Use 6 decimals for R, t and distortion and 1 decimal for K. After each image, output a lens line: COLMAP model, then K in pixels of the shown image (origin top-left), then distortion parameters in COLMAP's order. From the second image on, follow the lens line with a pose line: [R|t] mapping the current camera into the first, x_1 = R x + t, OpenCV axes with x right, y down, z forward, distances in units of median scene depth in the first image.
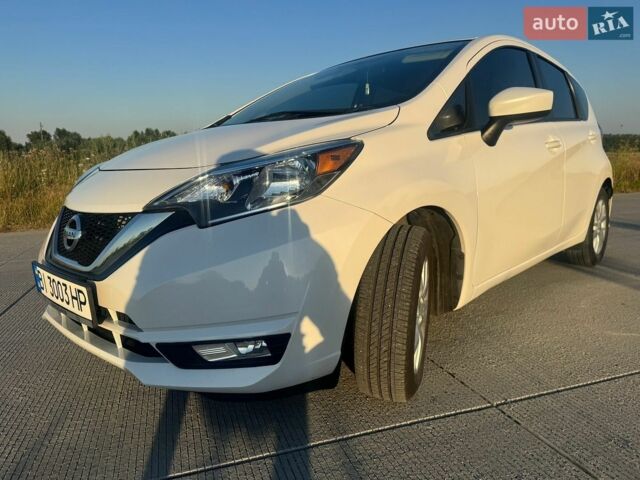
lens RADIAL K [[443.3, 0, 321.0], [0, 443.3, 250.4], [0, 0, 1]] dist [0.064262, -0.083029]
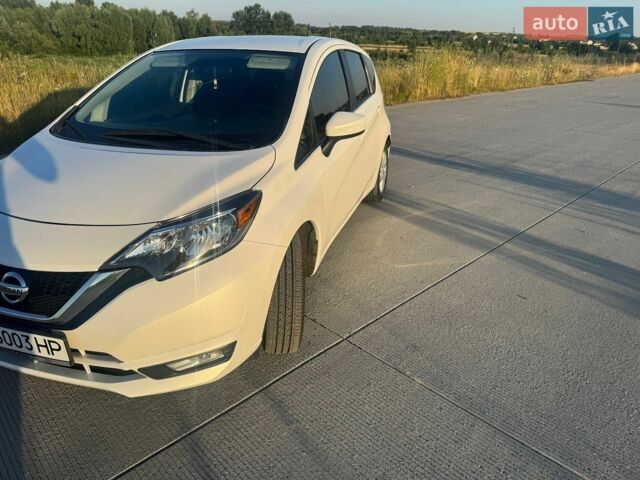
lens RADIAL K [[448.0, 0, 325.9], [0, 448.0, 237.8], [0, 0, 1]] dist [0.035174, -0.041195]
pose [[0.891644, -0.138095, 0.431162, -0.345947], [0.044629, 0.974516, 0.219832, -0.396759], [-0.450532, -0.176769, 0.875085, -0.337664]]
